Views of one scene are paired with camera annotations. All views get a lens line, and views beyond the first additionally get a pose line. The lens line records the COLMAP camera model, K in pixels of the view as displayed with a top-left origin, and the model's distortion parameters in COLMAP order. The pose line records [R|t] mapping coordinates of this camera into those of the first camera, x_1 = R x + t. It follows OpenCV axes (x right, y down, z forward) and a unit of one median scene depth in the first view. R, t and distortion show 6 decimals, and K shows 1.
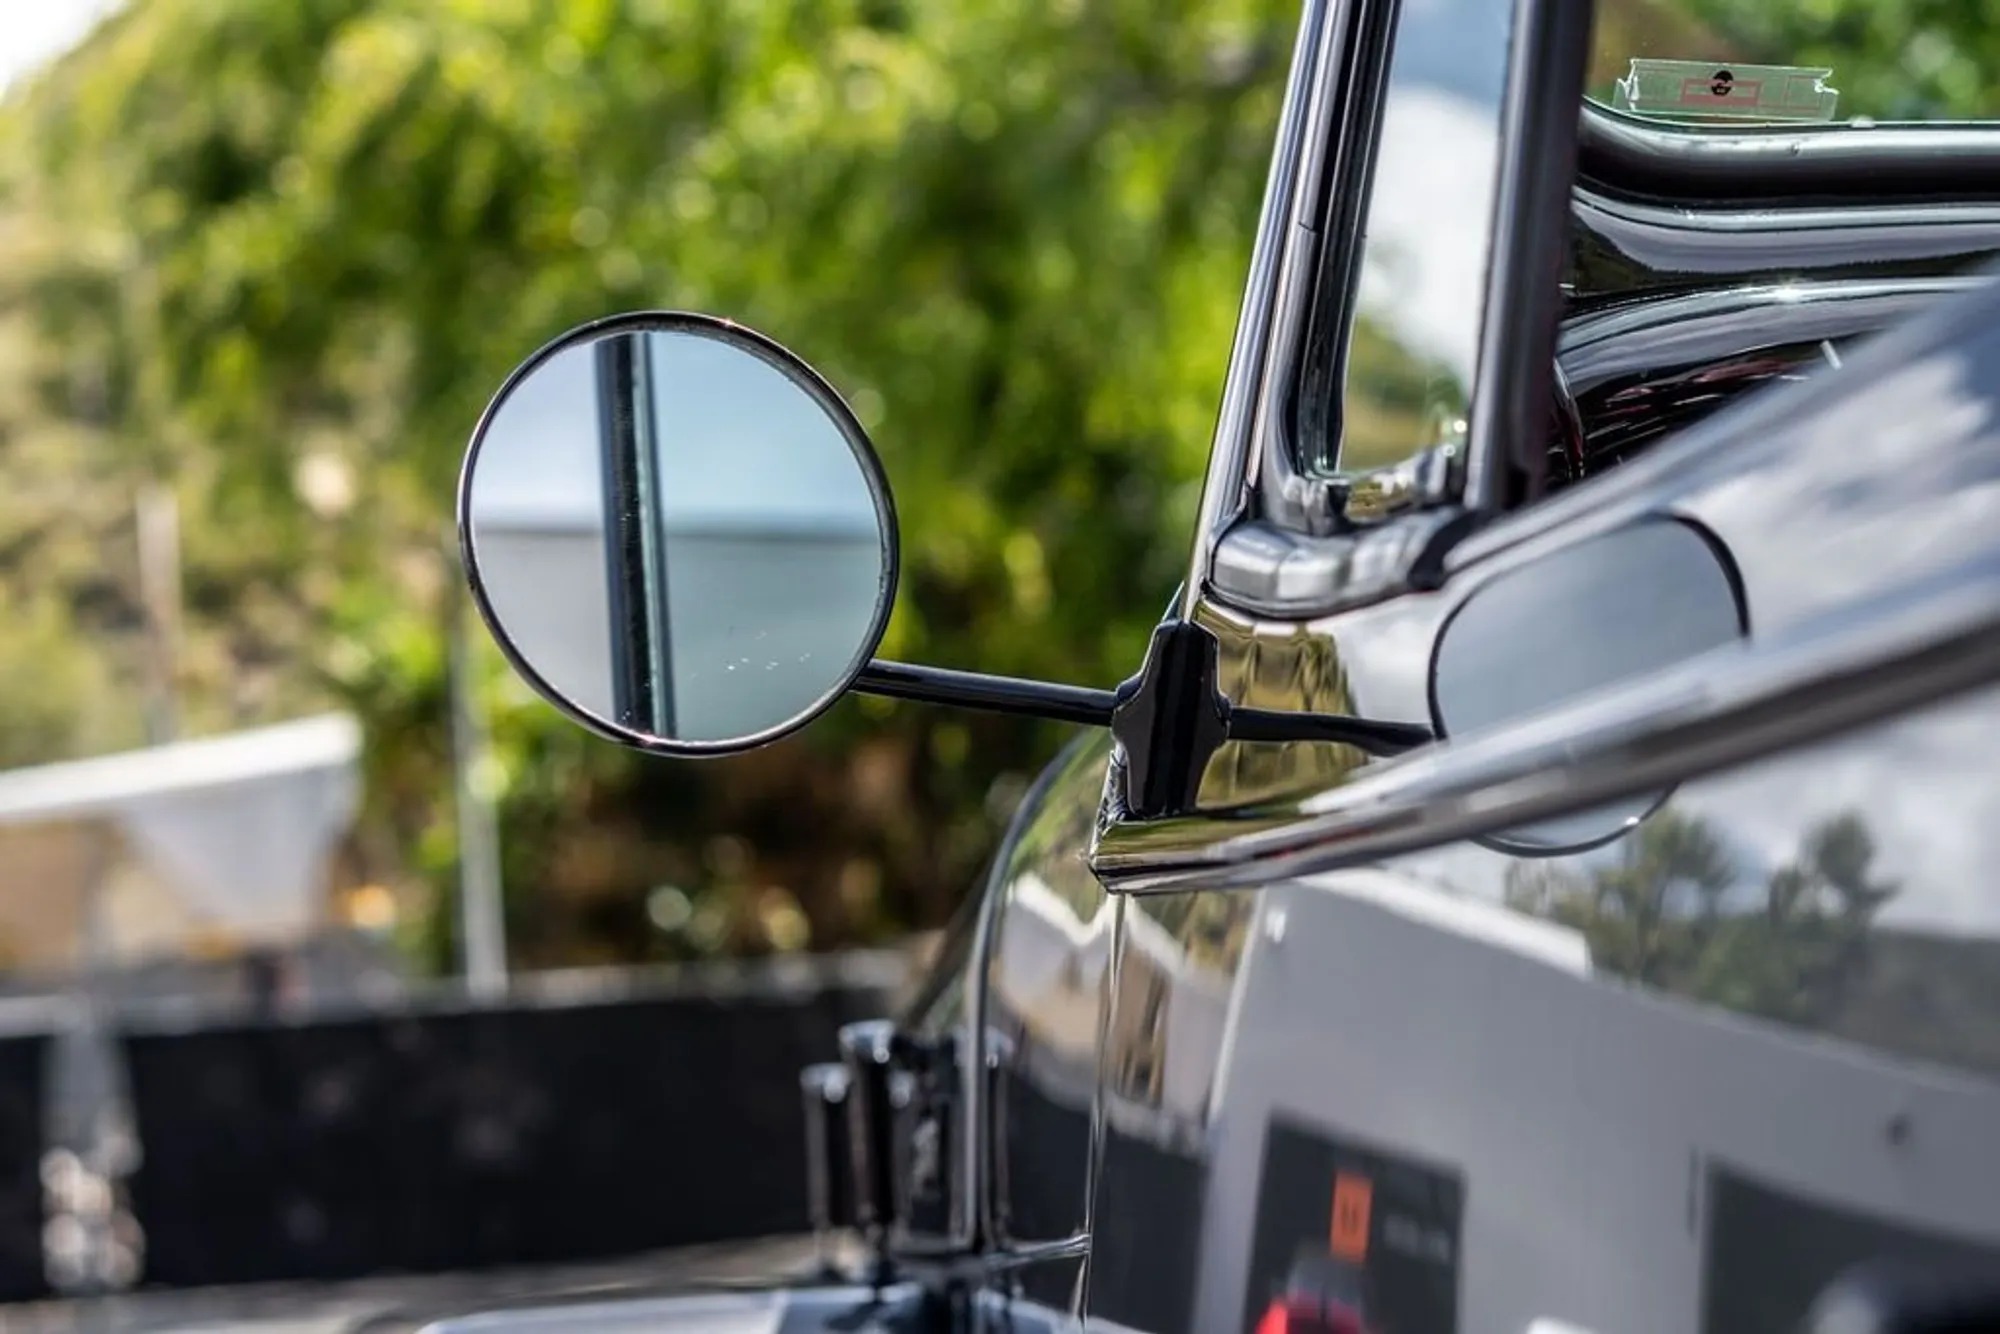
lens RADIAL K [[4382.2, 0, 964.2], [0, 4382.2, 668.2], [0, 0, 1]] dist [0.077080, -0.004548]
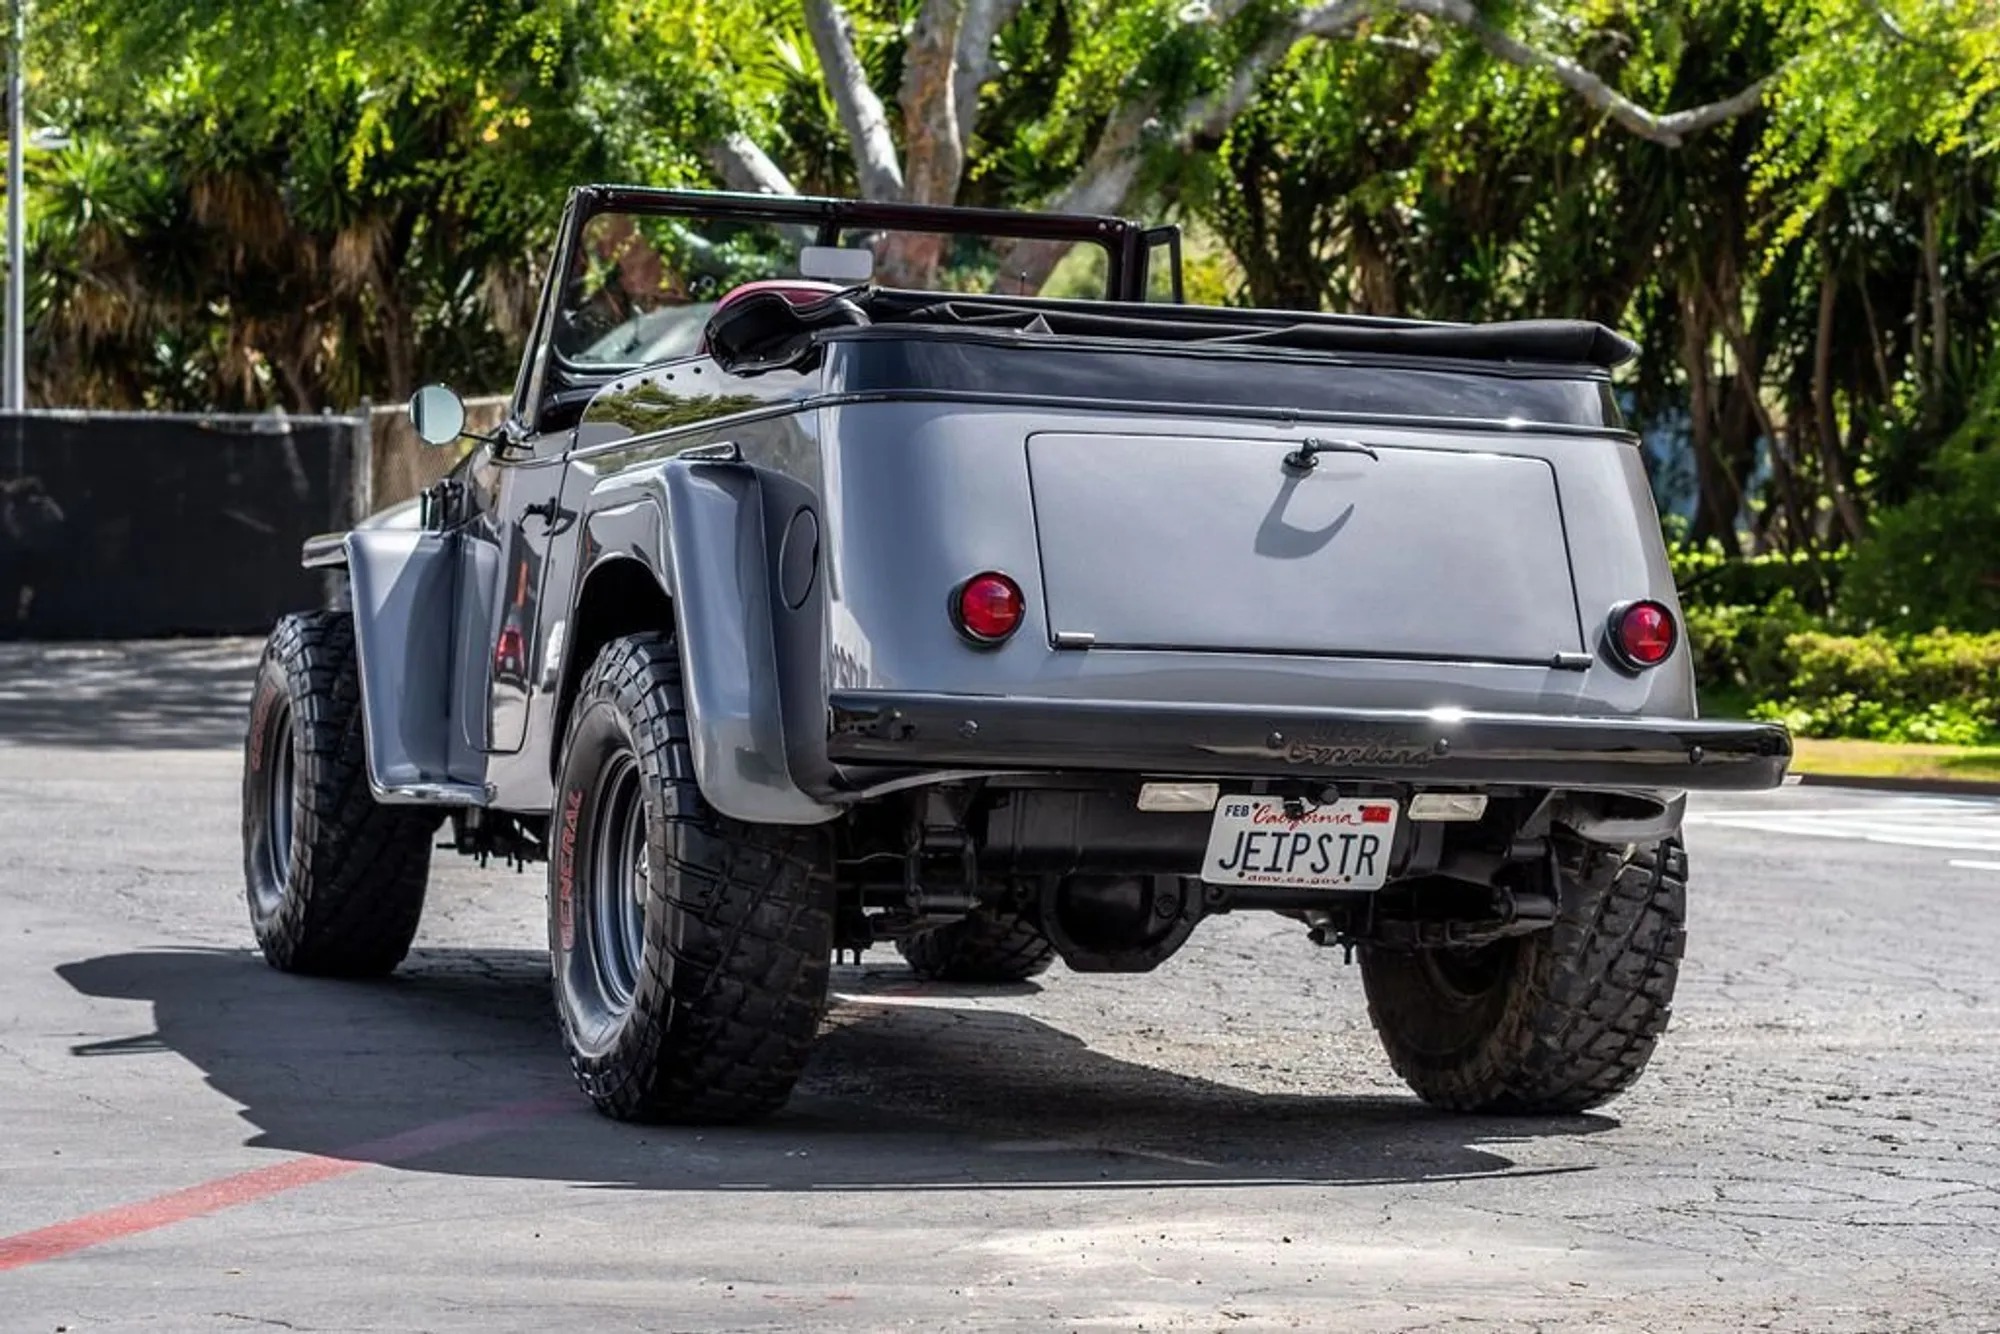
lens RADIAL K [[4305.1, 0, 1000.0], [0, 4305.1, 667.0], [0, 0, 1]] dist [0.056448, 0.177941]
pose [[0.986746, 0.081140, 0.140529, -0.008676], [-0.097501, 0.988714, 0.113744, -0.043273], [-0.129714, -0.125938, 0.983521, -0.514196]]
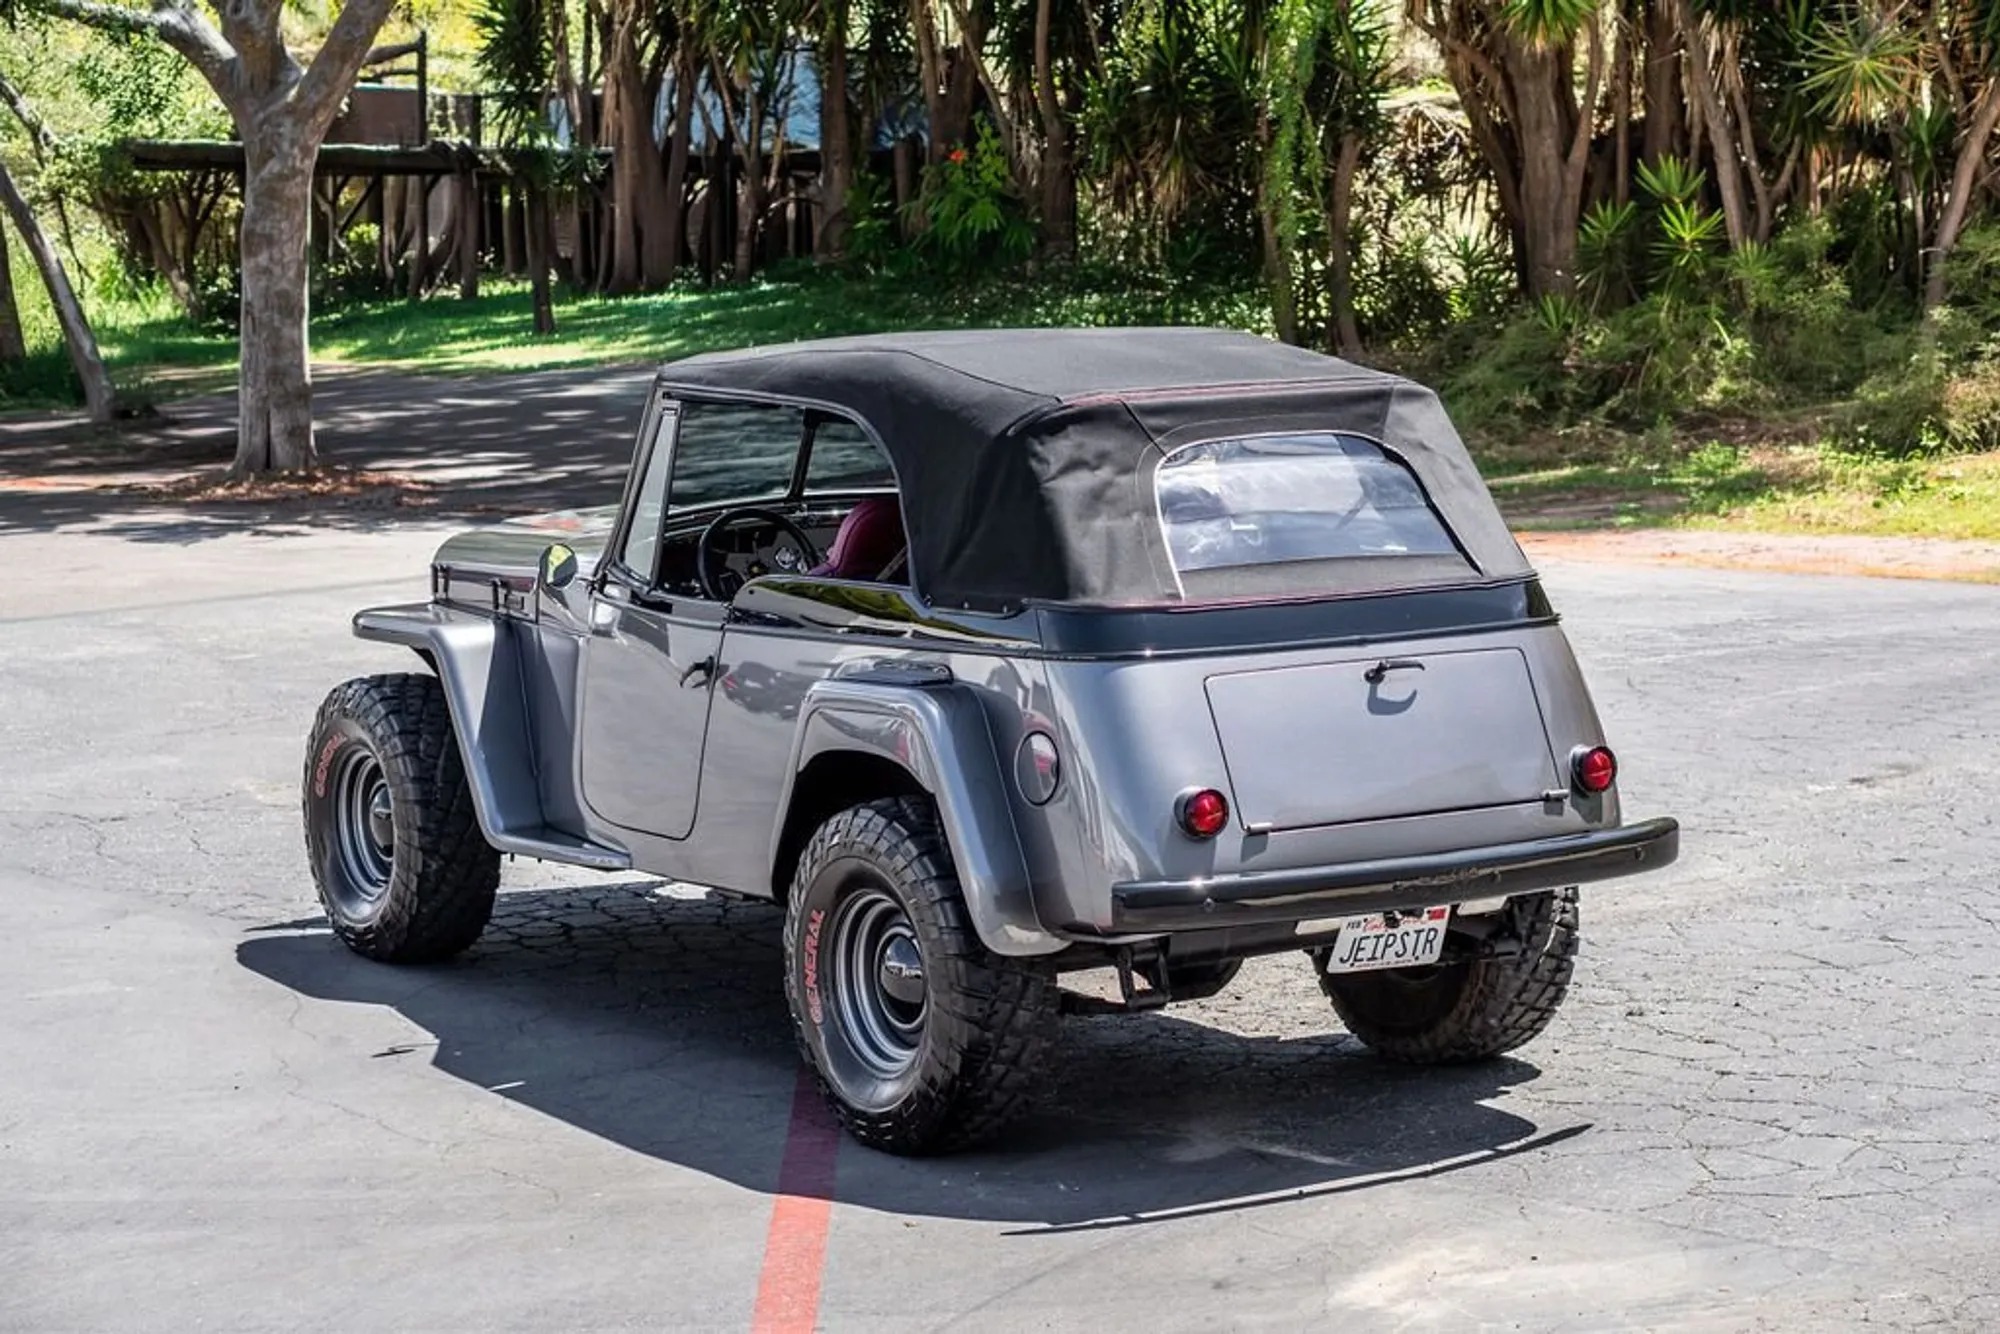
lens RADIAL K [[4148.3, 0, 1000.0], [0, 4148.3, 667.0], [0, 0, 1]] dist [-0.401283, 0.032699]
pose [[0.935148, -0.005073, 0.354220, -0.191545], [-0.073454, 0.975390, 0.207891, -0.143957], [-0.346557, -0.220428, 0.911762, -0.617815]]
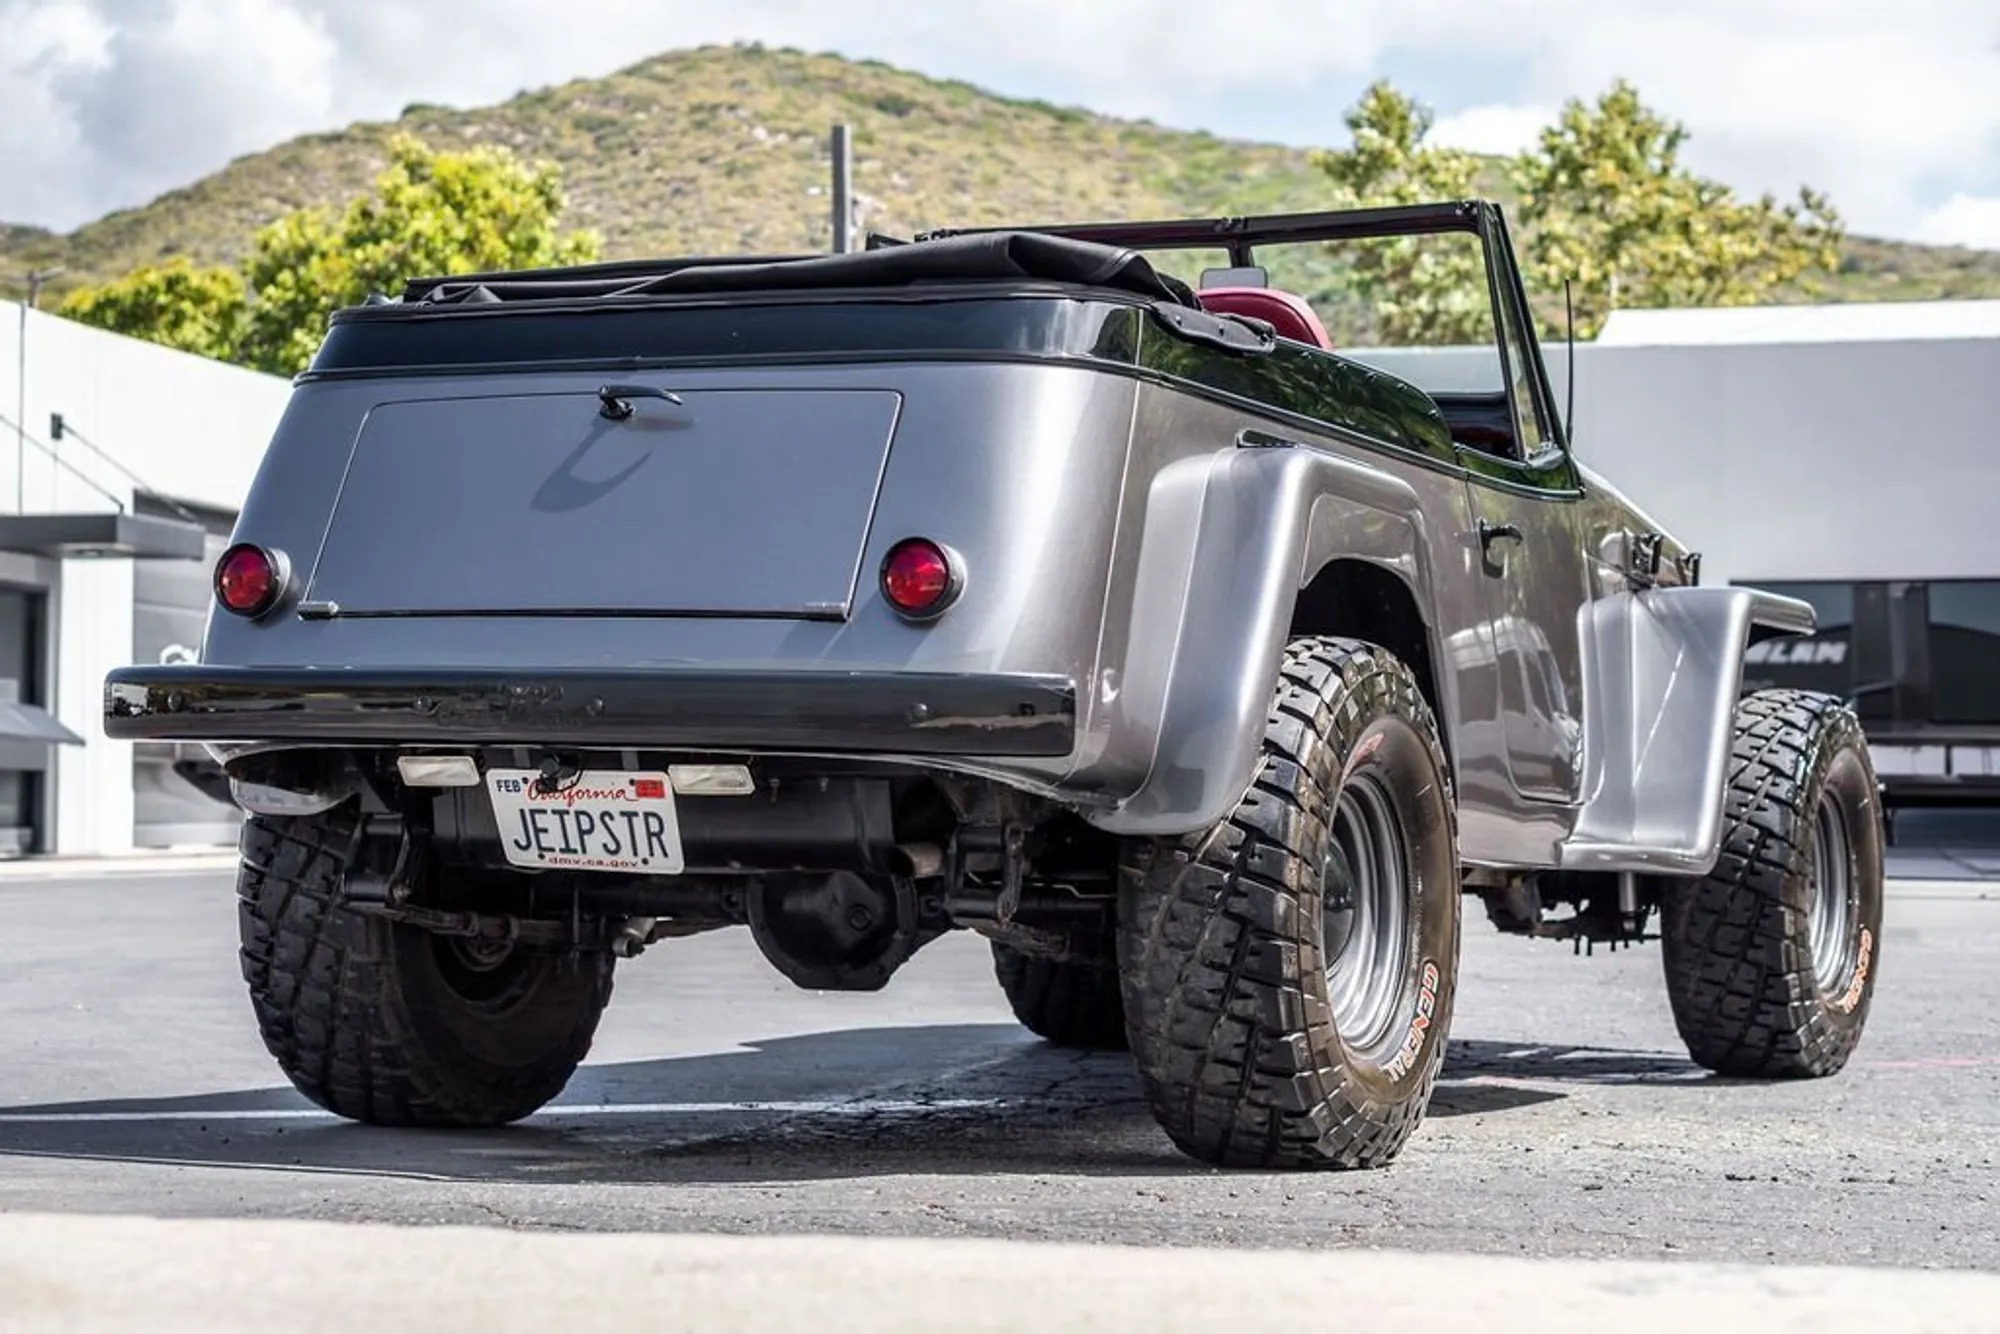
lens RADIAL K [[4305.1, 0, 1000.0], [0, 4305.1, 667.0], [0, 0, 1]] dist [0.056448, 0.177941]
pose [[0.795090, 0.043411, -0.604936, 0.375891], [0.015739, 0.995622, 0.092133, -0.029053], [0.606287, -0.082775, 0.790926, -0.377856]]
